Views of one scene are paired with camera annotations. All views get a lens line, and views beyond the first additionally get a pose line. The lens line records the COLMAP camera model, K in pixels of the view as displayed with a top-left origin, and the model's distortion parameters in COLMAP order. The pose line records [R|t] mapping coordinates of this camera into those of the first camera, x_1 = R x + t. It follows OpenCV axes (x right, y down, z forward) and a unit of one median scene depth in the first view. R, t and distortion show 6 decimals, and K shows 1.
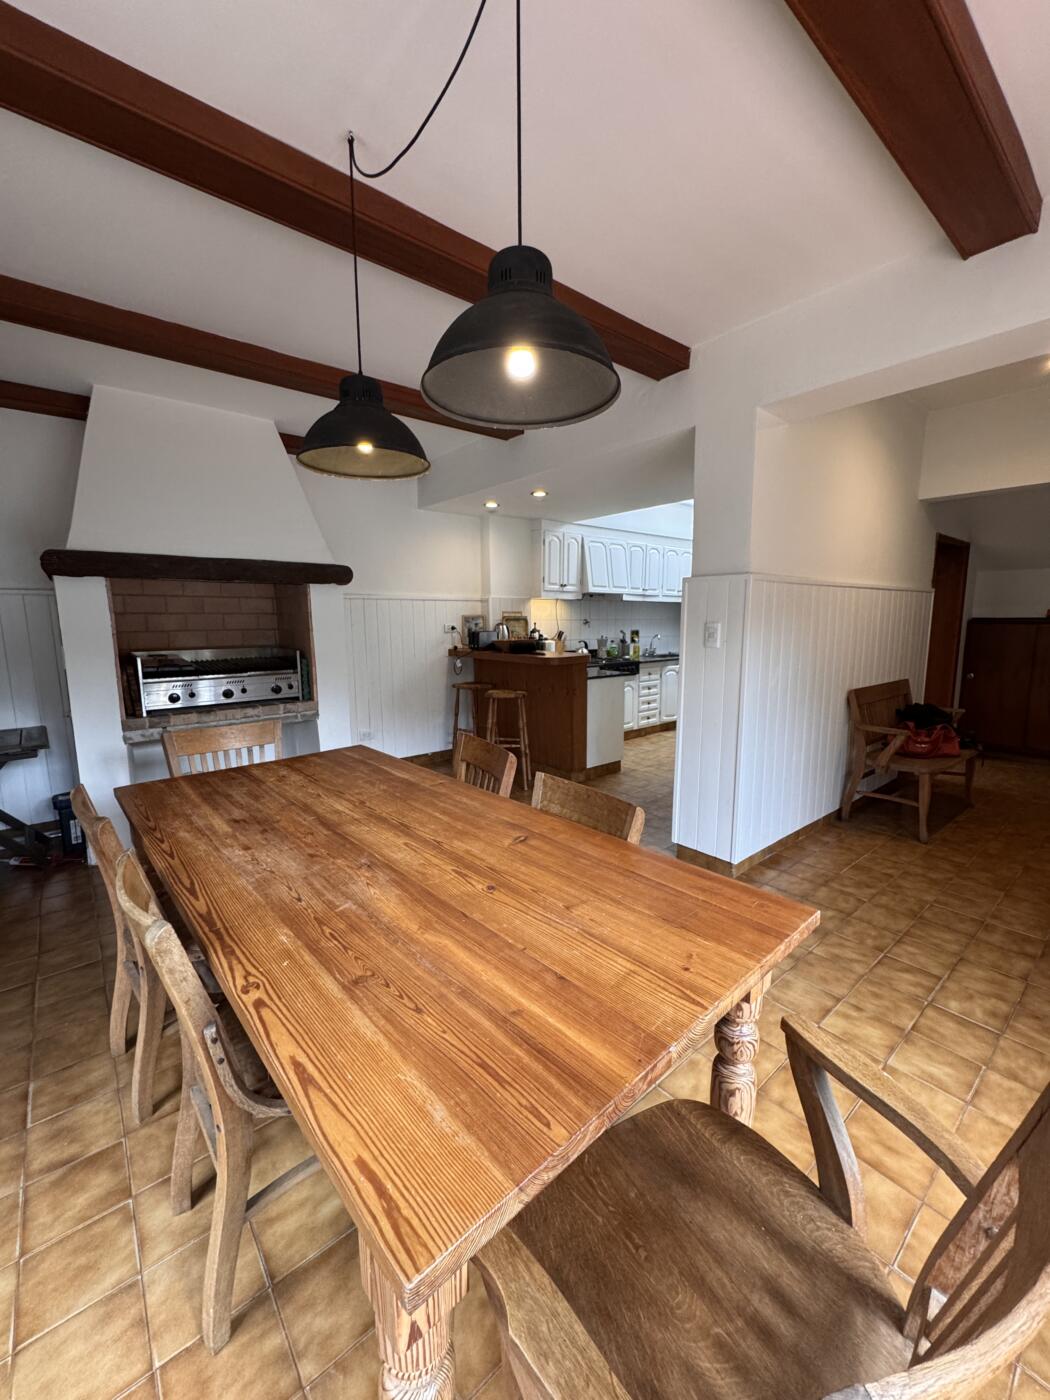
lens RADIAL K [[557.2, 0, 528.9], [0, 557.2, 702.6], [0, 0, 1]] dist [-0.005324, 0.001236]
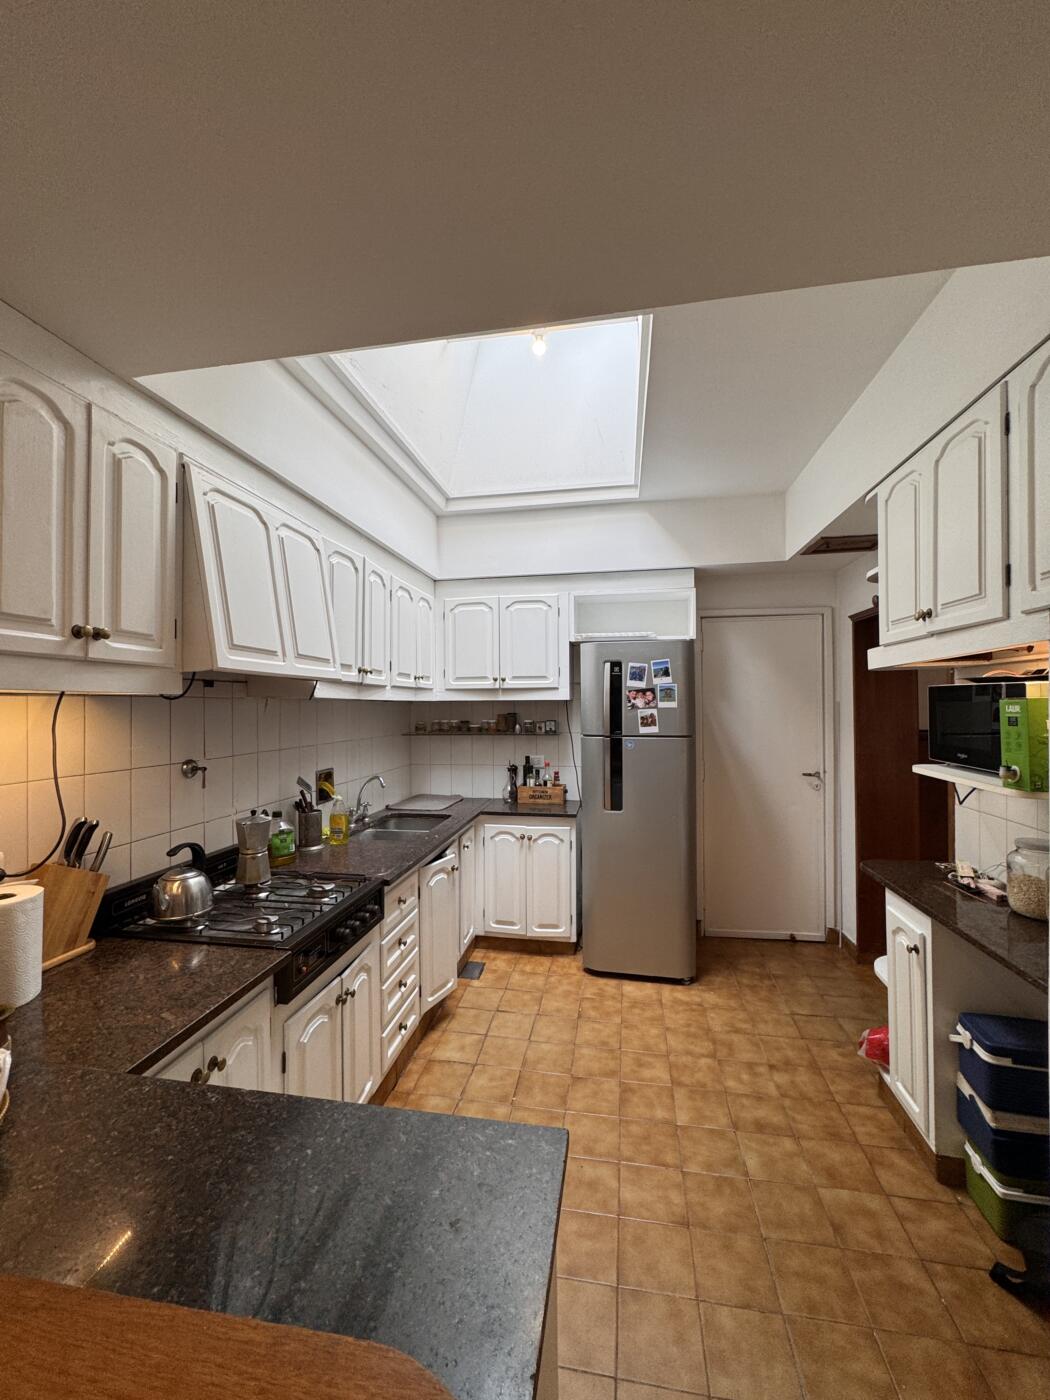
lens RADIAL K [[557.2, 0, 531.3], [0, 557.2, 701.4], [0, 0, 1]] dist [-0.005324, 0.001236]
pose [[0.760489, 0.001822, 0.649349, 0.056912], [0.103827, 0.986789, -0.124367, -0.150731], [-0.640997, 0.162000, 0.750253, 0.791612]]
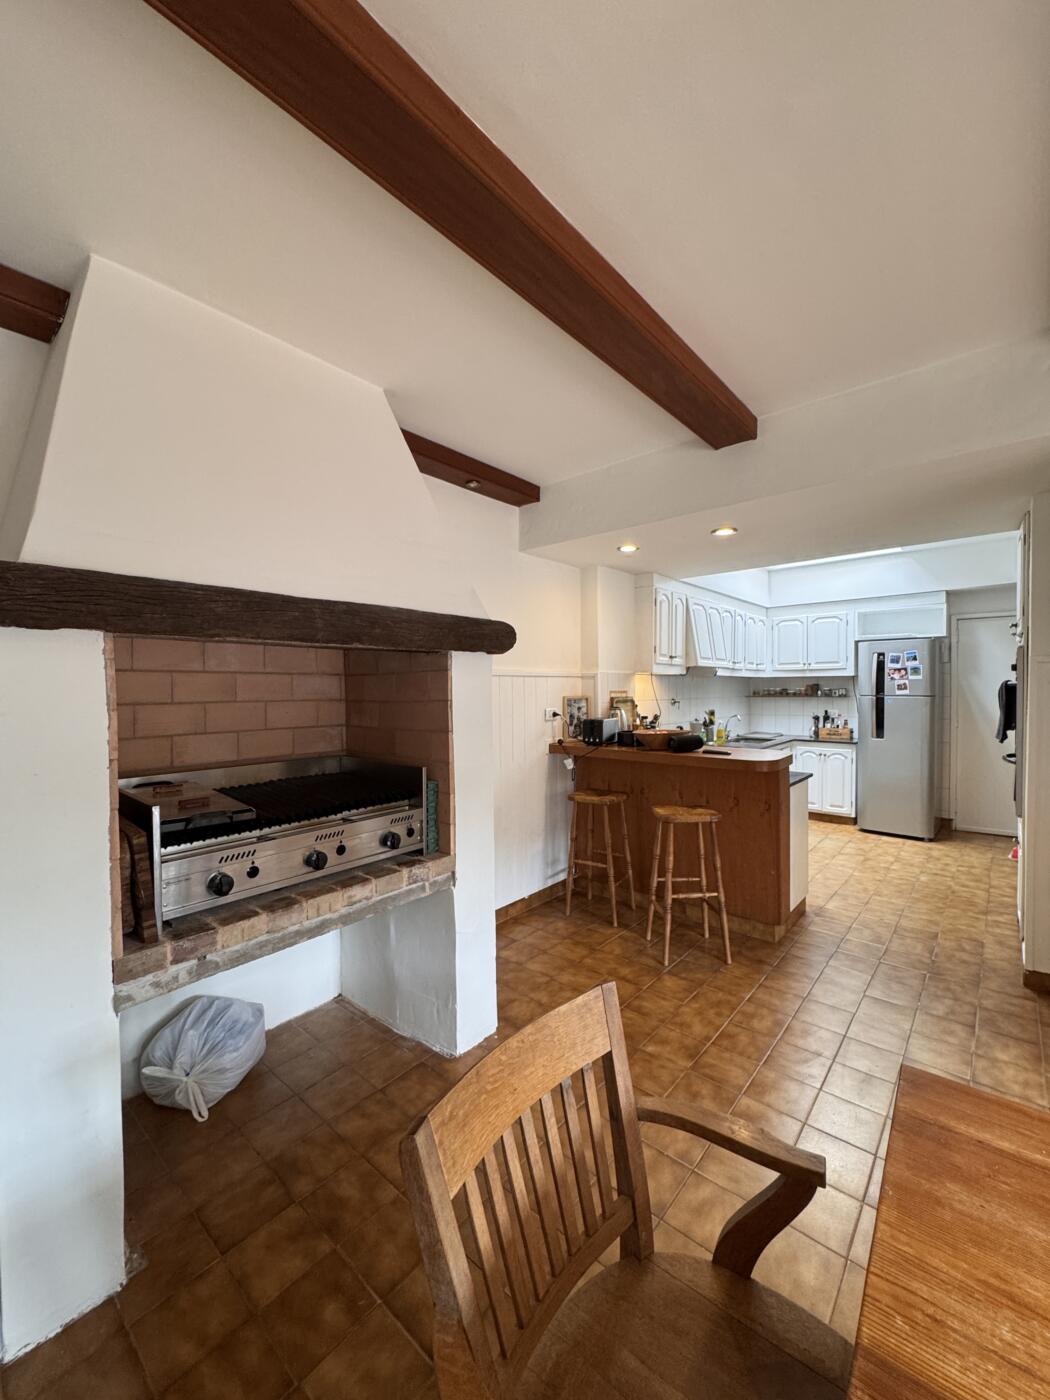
lens RADIAL K [[557.2, 0, 526.9], [0, 557.2, 701.9], [0, 0, 1]] dist [-0.005324, 0.001236]
pose [[0.987208, -0.009605, 0.159151, -0.286417], [0.030088, 0.991472, -0.126798, -0.059784], [-0.156576, 0.129964, 0.979078, 0.298959]]
